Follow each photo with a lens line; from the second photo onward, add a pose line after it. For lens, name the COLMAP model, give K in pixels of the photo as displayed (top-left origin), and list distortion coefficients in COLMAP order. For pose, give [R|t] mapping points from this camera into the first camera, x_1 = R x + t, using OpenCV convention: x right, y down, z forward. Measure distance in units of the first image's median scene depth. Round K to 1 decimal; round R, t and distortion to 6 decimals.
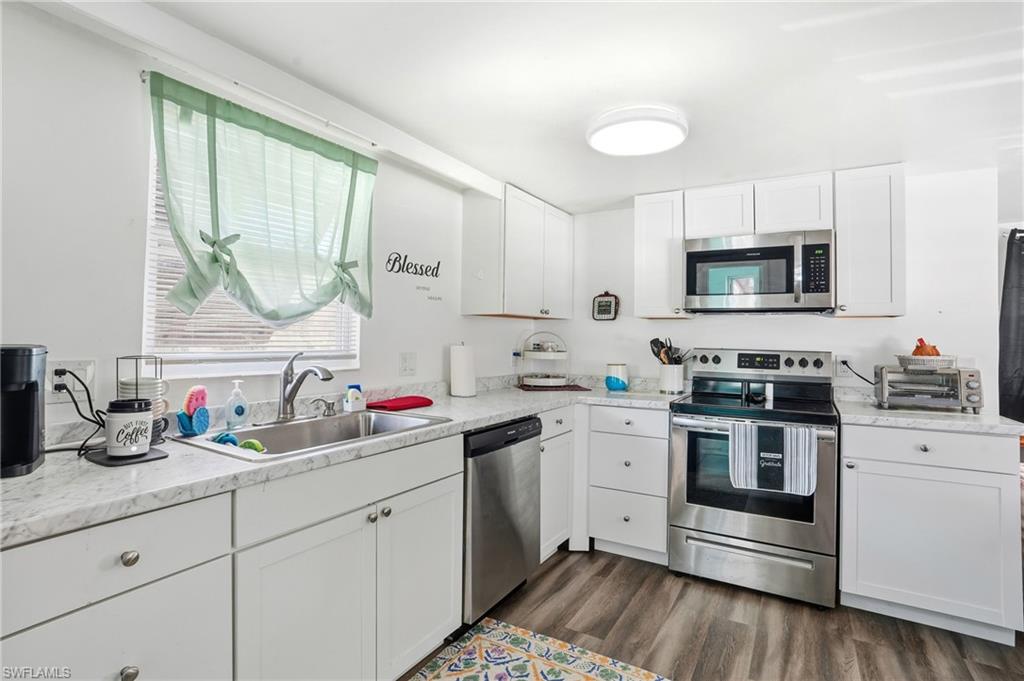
lens RADIAL K [[491.2, 0, 513.2], [0, 491.2, 329.5], [0, 0, 1]] dist [-0.044902, 0.000627]
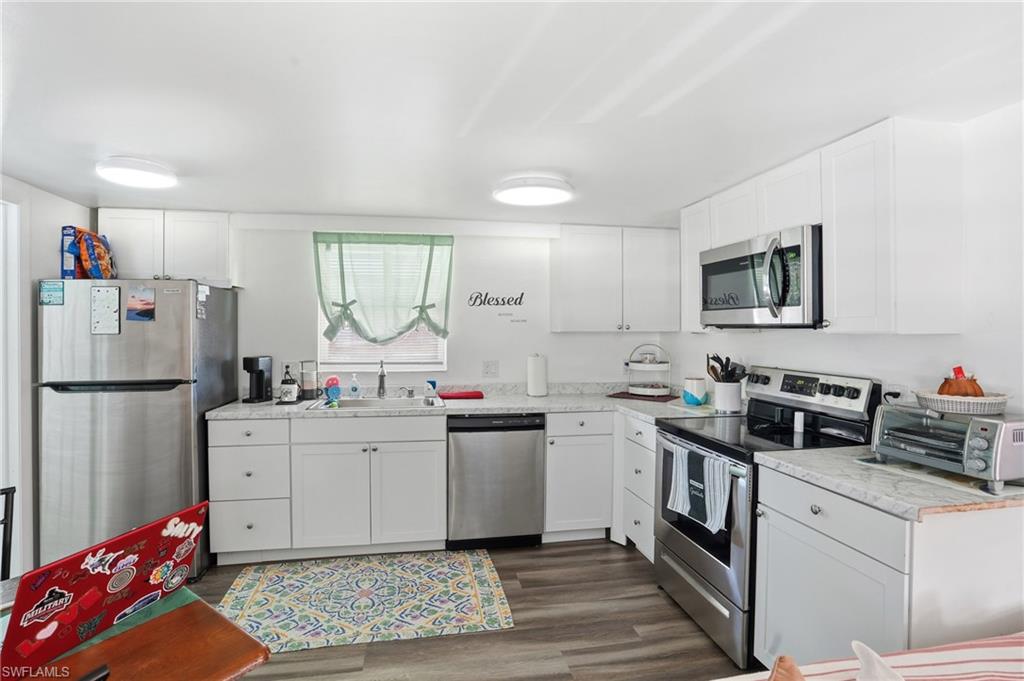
lens RADIAL K [[501.1, 0, 512.0], [0, 501.1, 340.5], [0, 0, 1]] dist [-0.051879, 0.000032]
pose [[0.663748, 0.003510, -0.747948, 1.031125], [0.017938, 0.999627, 0.020609, -0.047006], [0.747741, -0.027096, 0.663438, 0.097503]]
